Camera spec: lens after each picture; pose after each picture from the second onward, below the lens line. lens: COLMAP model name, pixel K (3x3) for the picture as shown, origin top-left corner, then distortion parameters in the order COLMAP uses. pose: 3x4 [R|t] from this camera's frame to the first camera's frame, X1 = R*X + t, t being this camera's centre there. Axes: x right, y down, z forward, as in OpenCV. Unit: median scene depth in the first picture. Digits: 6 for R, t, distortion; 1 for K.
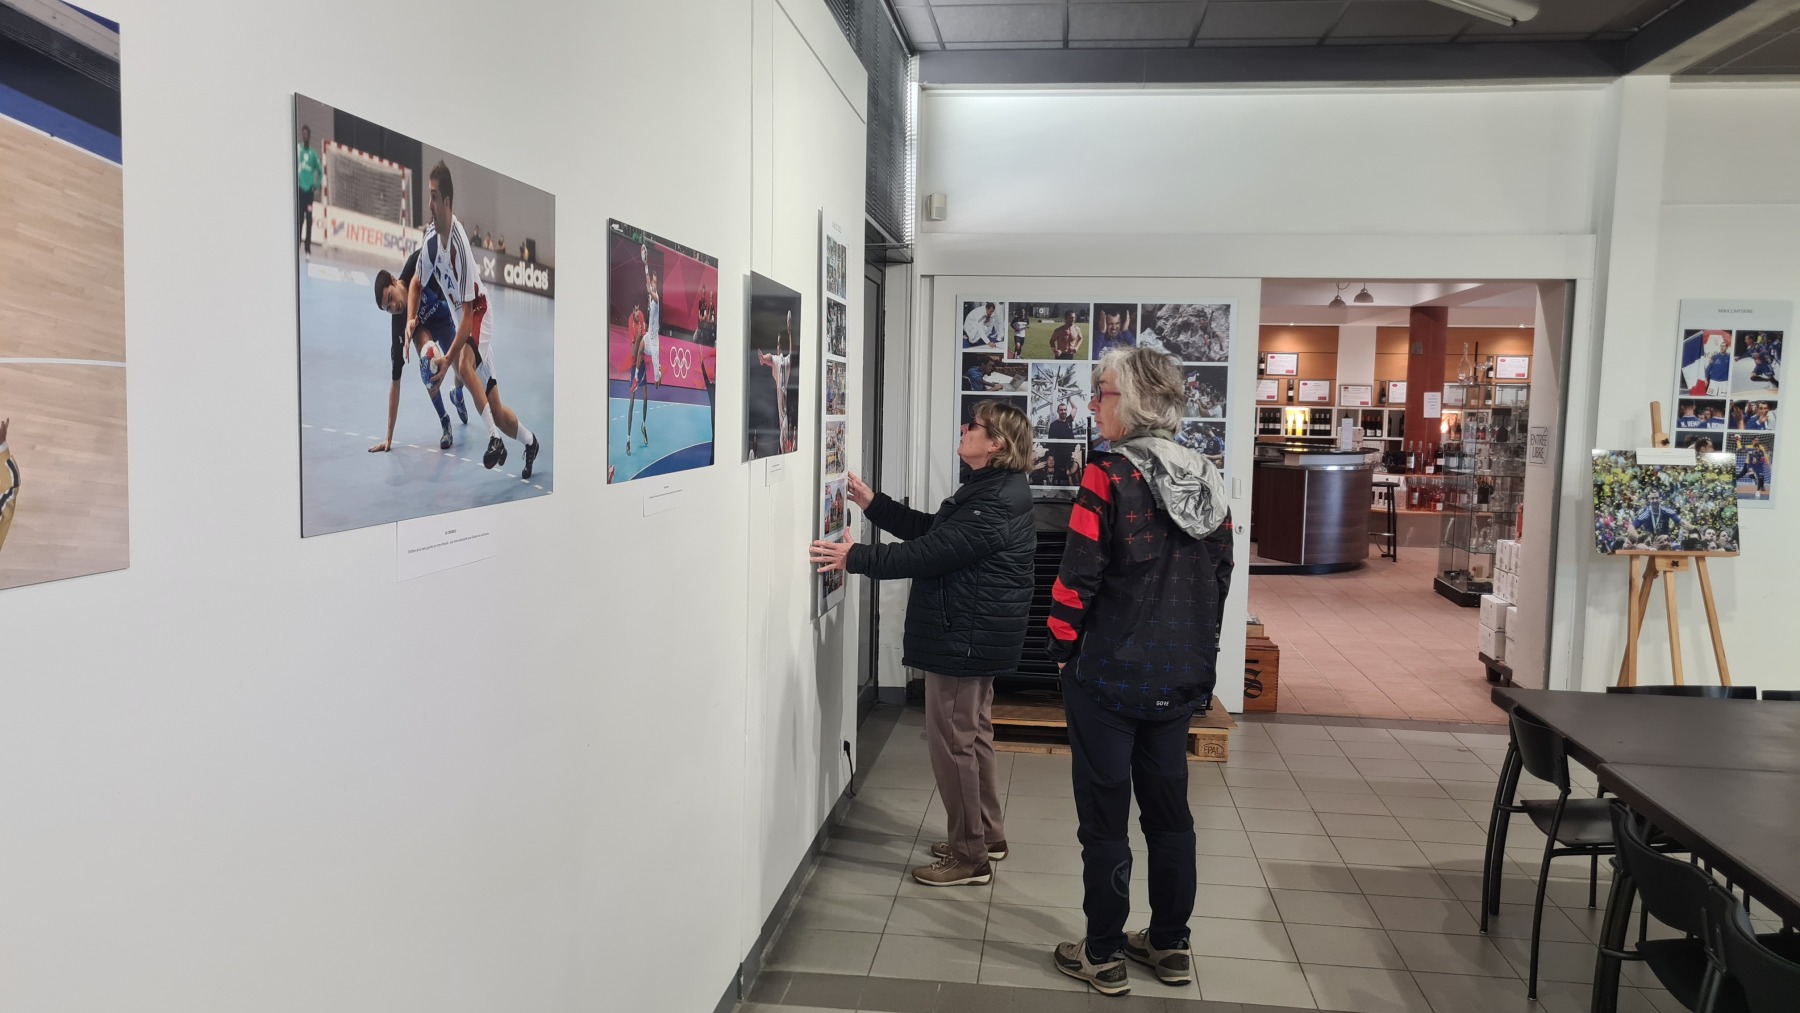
lens RADIAL K [[1357.0, 0, 904.9], [0, 1357.0, 515.0], [0, 0, 1]] dist [0.056167, -0.051937]
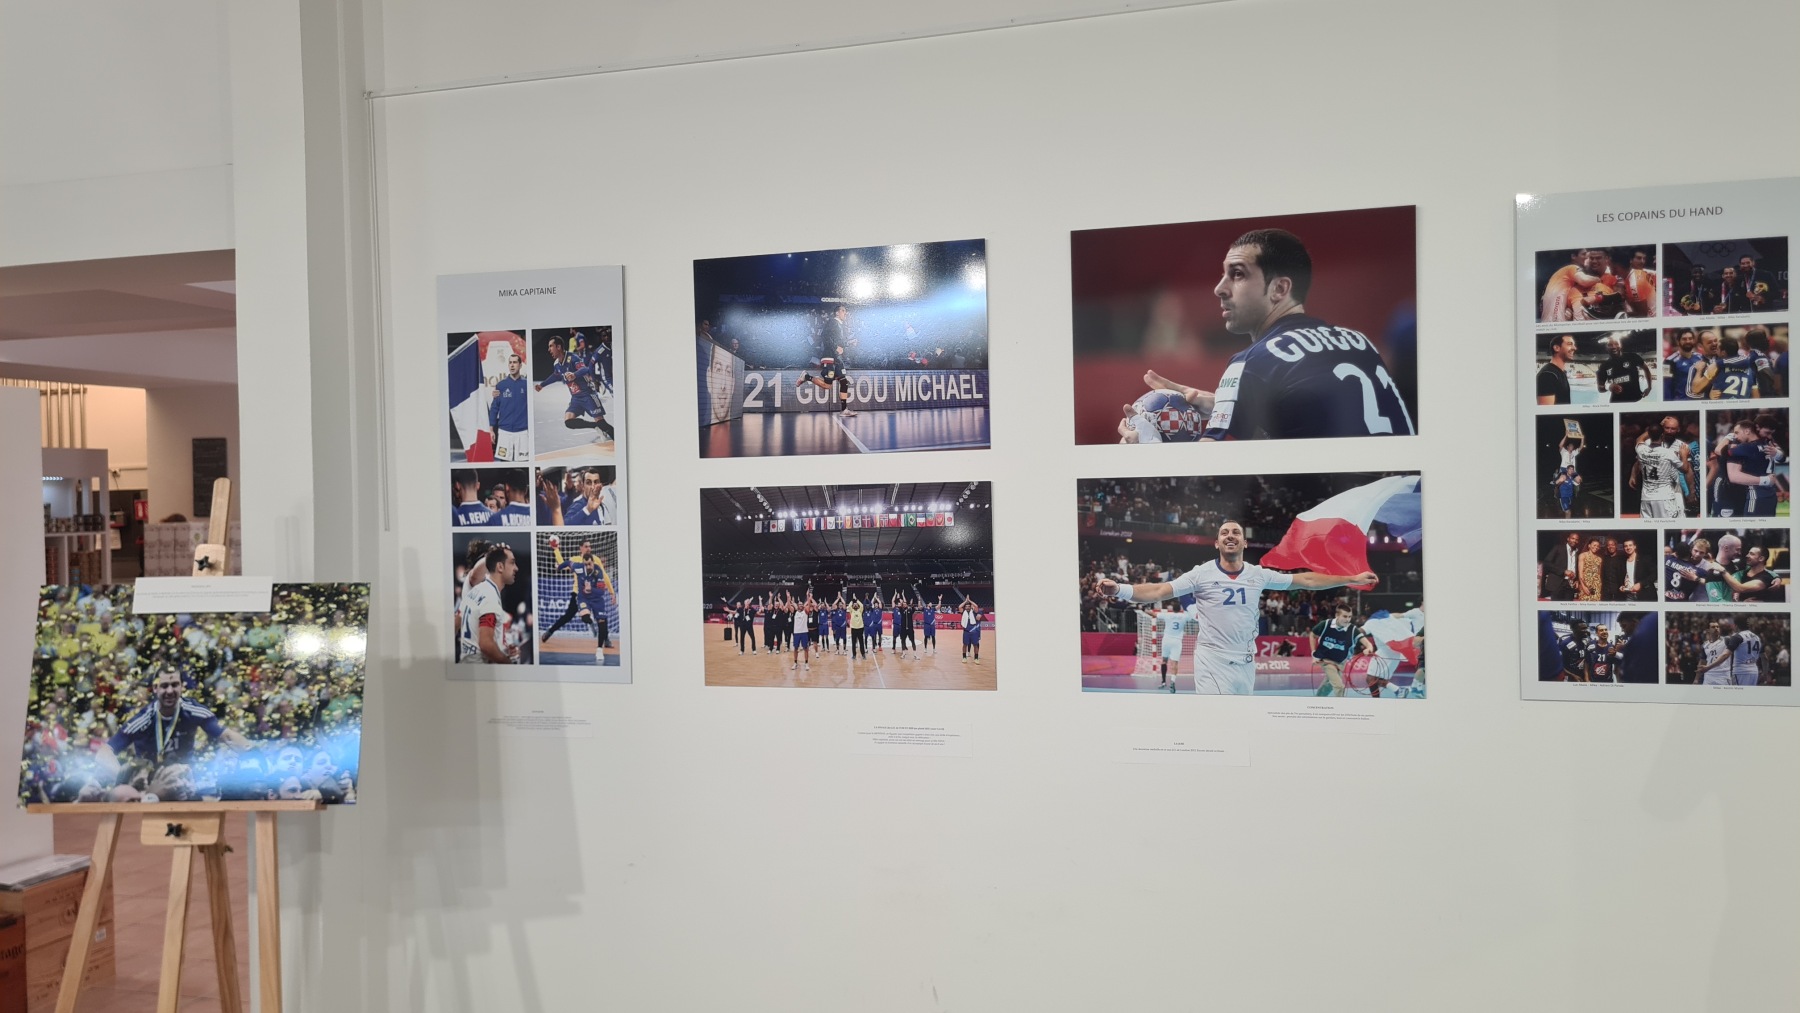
lens RADIAL K [[1357.0, 0, 908.6], [0, 1357.0, 503.7], [0, 0, 1]] dist [0.056167, -0.051937]
pose [[0.988887, -0.040393, -0.143074, 0.808789], [0.029199, 0.996407, -0.079497, -0.027312], [0.145771, 0.074436, 0.986514, 0.533478]]
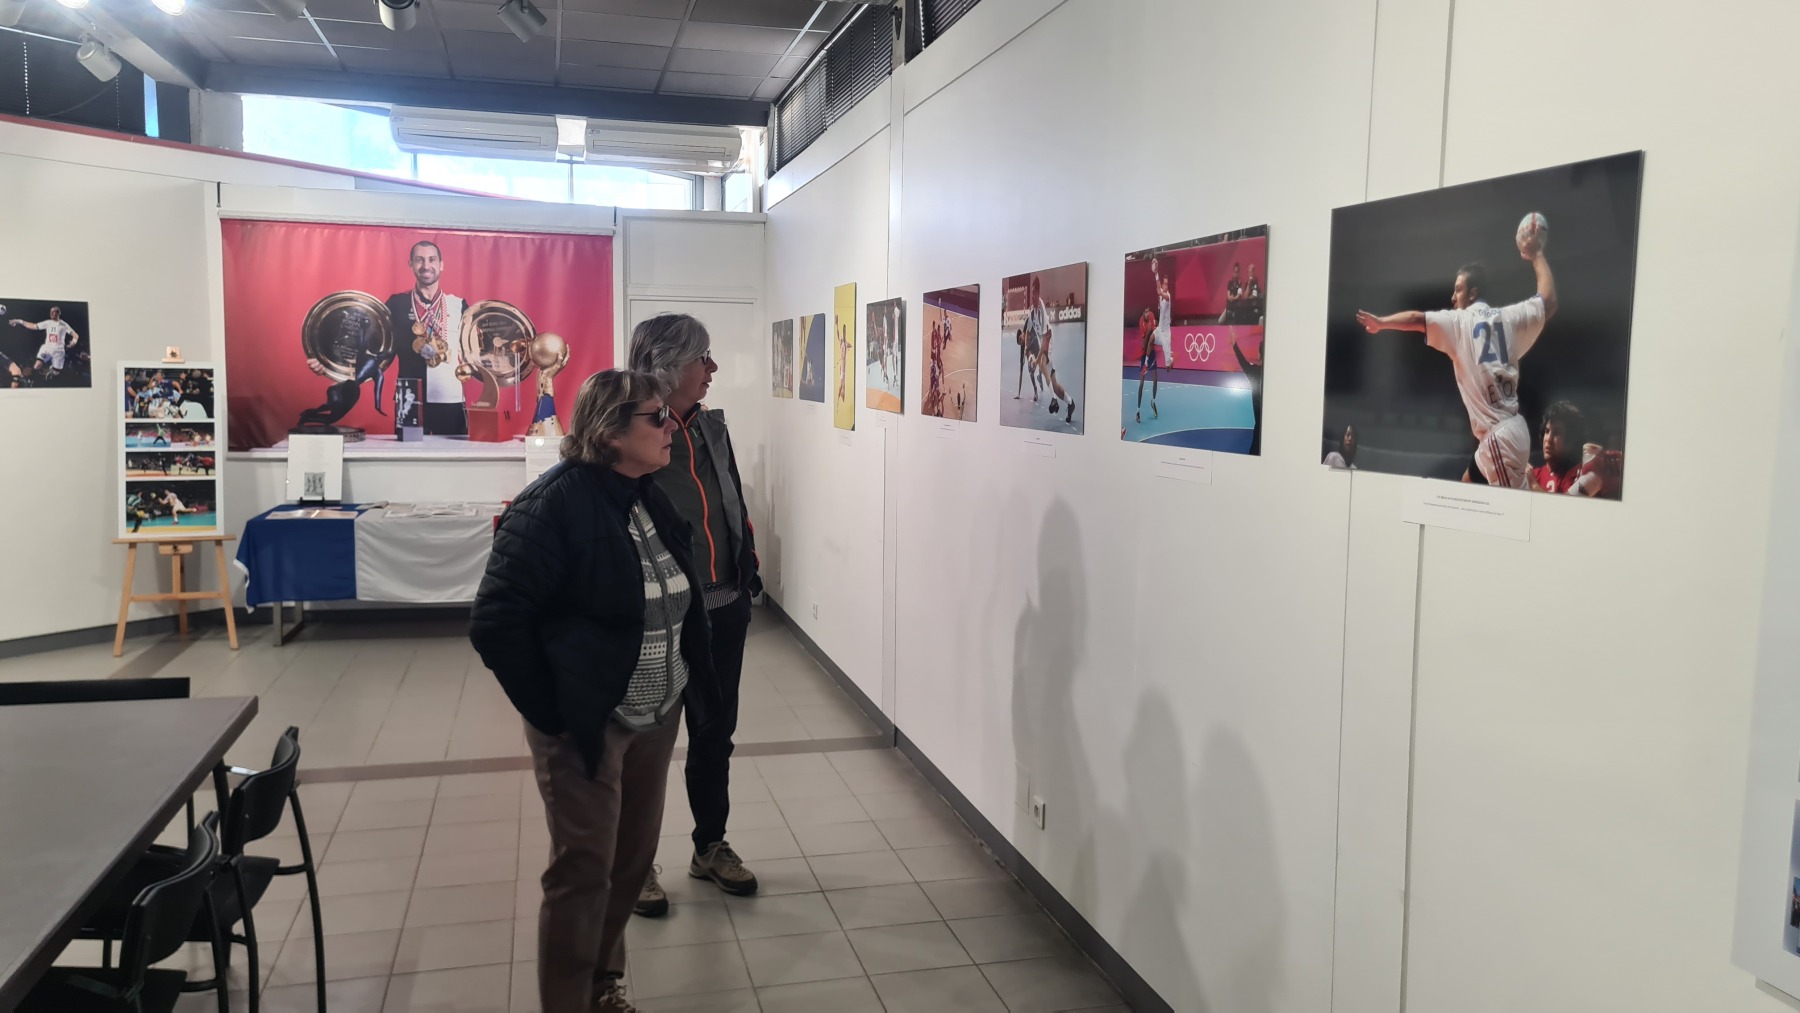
lens RADIAL K [[1357.0, 0, 897.9], [0, 1357.0, 496.7], [0, 0, 1]] dist [0.056167, -0.051937]
pose [[-0.930066, -0.003749, -0.367373, 0.192927], [-0.067479, 0.984680, 0.160785, -0.065398], [0.361142, 0.174330, -0.916071, 0.822779]]
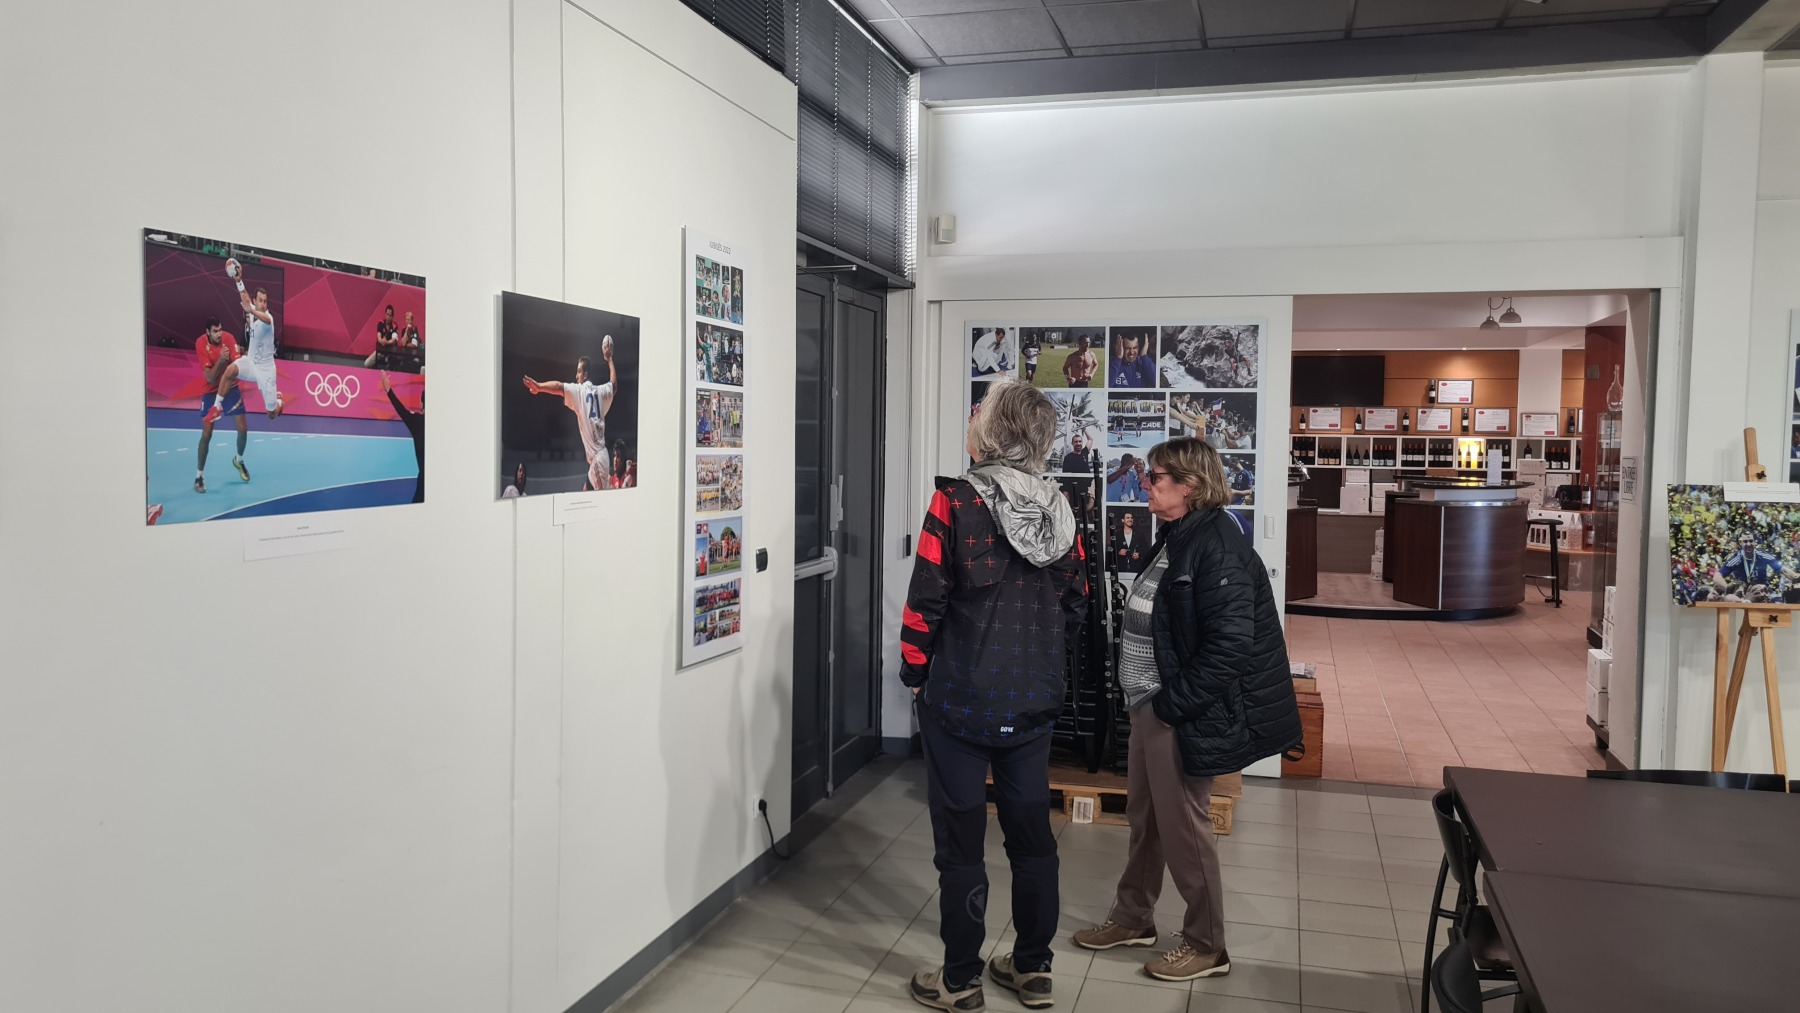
lens RADIAL K [[1357.0, 0, 901.7], [0, 1357.0, 493.9], [0, 0, 1]] dist [0.056167, -0.051937]
pose [[0.987914, -0.000331, -0.155000, 0.149497], [-0.005968, 0.999175, -0.040174, -0.003837], [0.154885, 0.040613, 0.987097, 0.070827]]
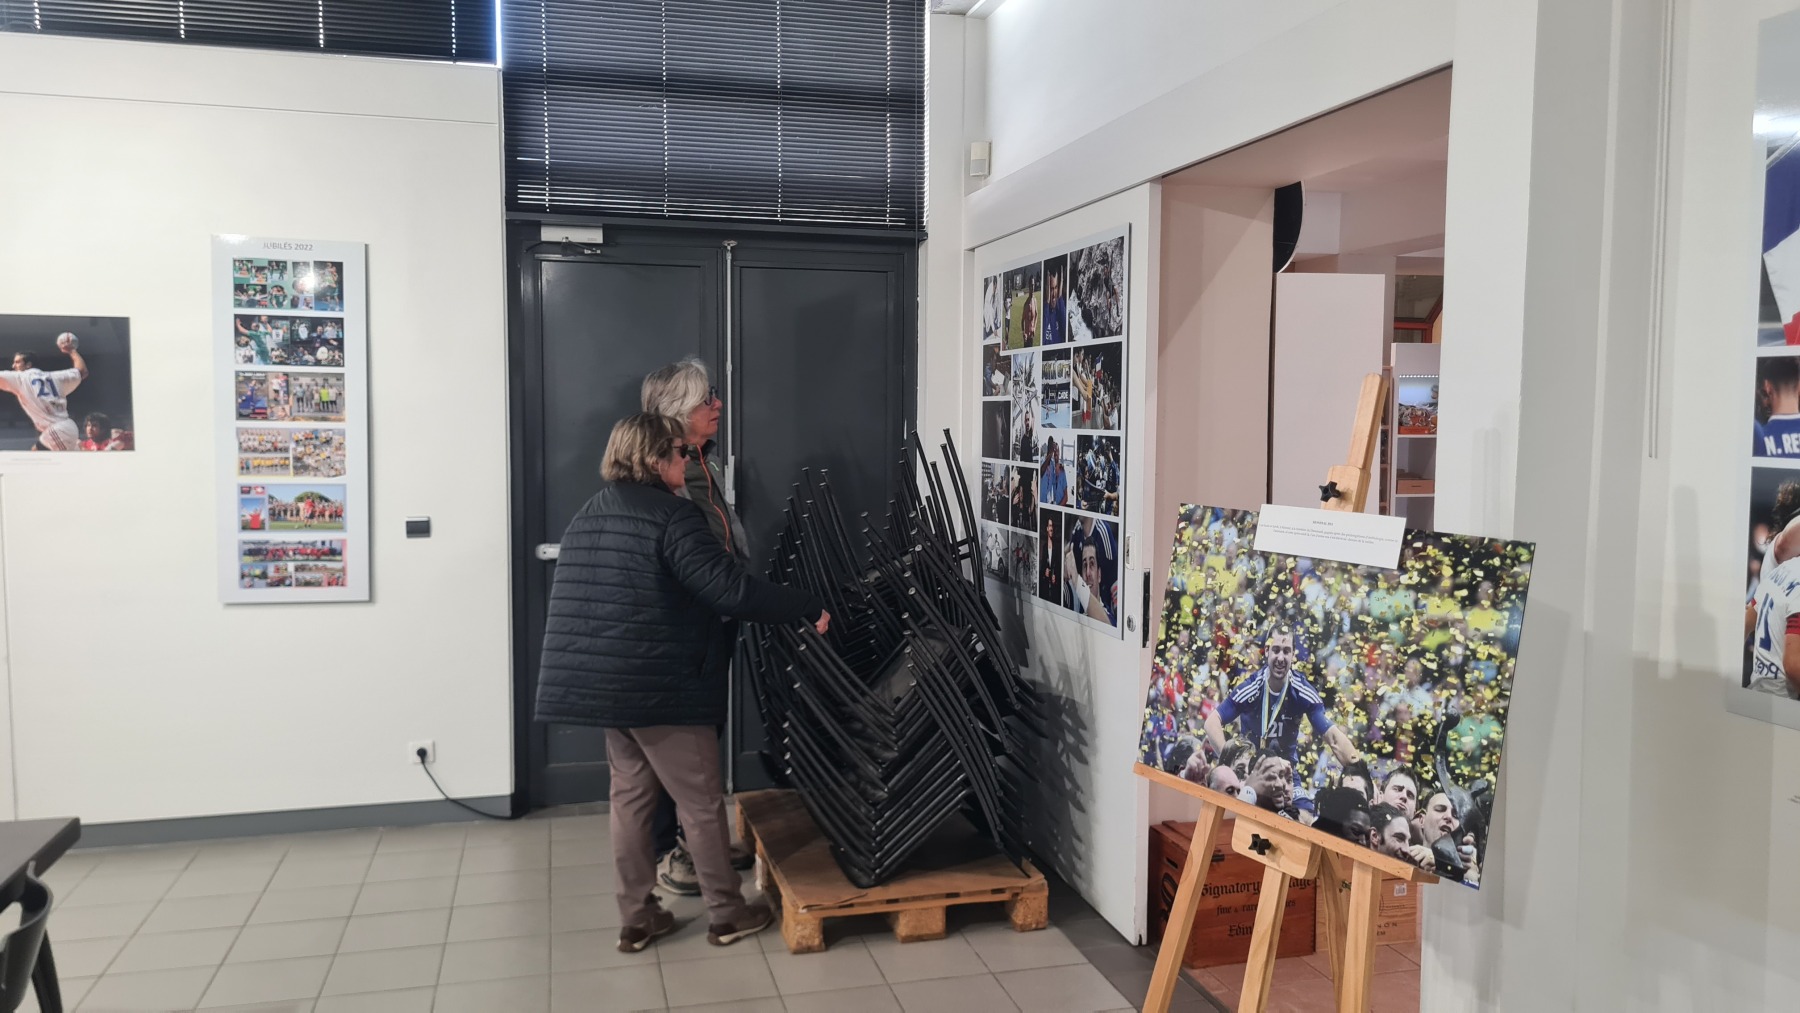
lens RADIAL K [[1357.0, 0, 899.4], [0, 1357.0, 512.0], [0, 0, 1]] dist [0.056167, -0.051937]
pose [[0.364888, 0.051047, -0.929651, 0.779327], [-0.075041, 0.996860, 0.025284, -0.045732], [0.928023, 0.060536, 0.367573, 0.728502]]
